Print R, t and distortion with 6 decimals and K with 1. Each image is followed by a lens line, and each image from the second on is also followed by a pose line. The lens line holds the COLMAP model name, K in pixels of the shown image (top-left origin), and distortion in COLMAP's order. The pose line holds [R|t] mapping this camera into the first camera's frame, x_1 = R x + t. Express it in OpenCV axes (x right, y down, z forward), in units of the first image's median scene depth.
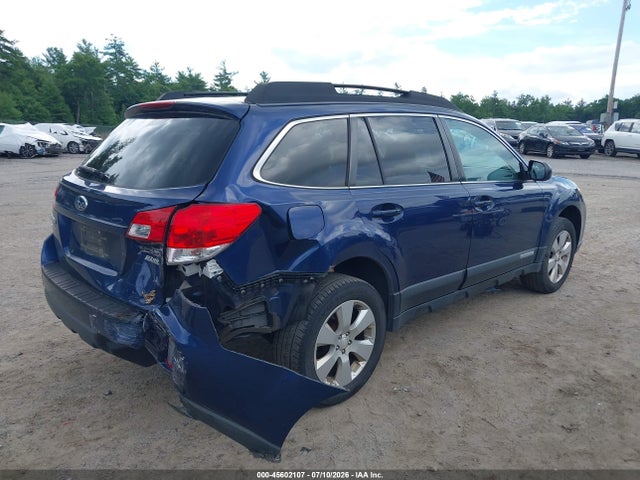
lens RADIAL K [[534.4, 0, 320.0], [0, 534.4, 240.0], [0, 0, 1]] dist [0.027326, -0.013357]
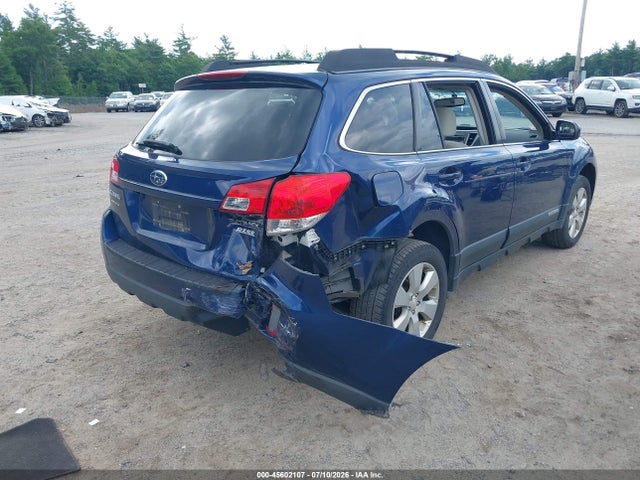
lens RADIAL K [[534.4, 0, 320.0], [0, 534.4, 240.0], [0, 0, 1]] dist [0.027326, -0.013357]
pose [[0.996576, -0.044989, 0.069375, -0.188720], [0.040587, 0.997150, 0.063597, -0.004494], [-0.072039, -0.060563, 0.995561, -0.013779]]
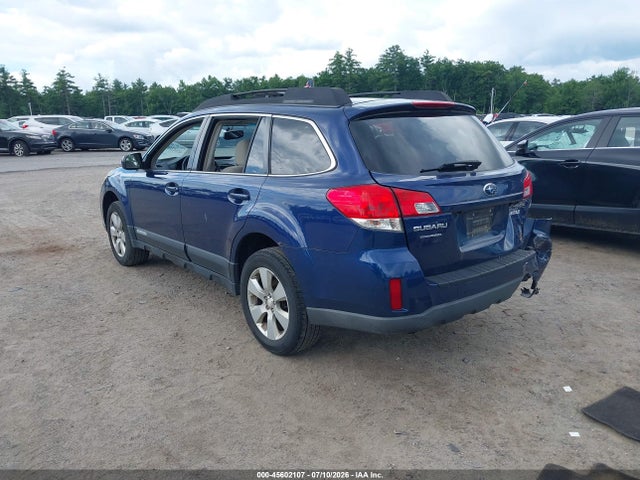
lens RADIAL K [[534.4, 0, 320.0], [0, 534.4, 240.0], [0, 0, 1]] dist [0.027326, -0.013357]
pose [[-0.011140, -0.217402, 0.976018, -1.343536], [0.212087, 0.953358, 0.214776, -0.242129], [-0.977187, 0.209393, 0.035487, 1.136205]]
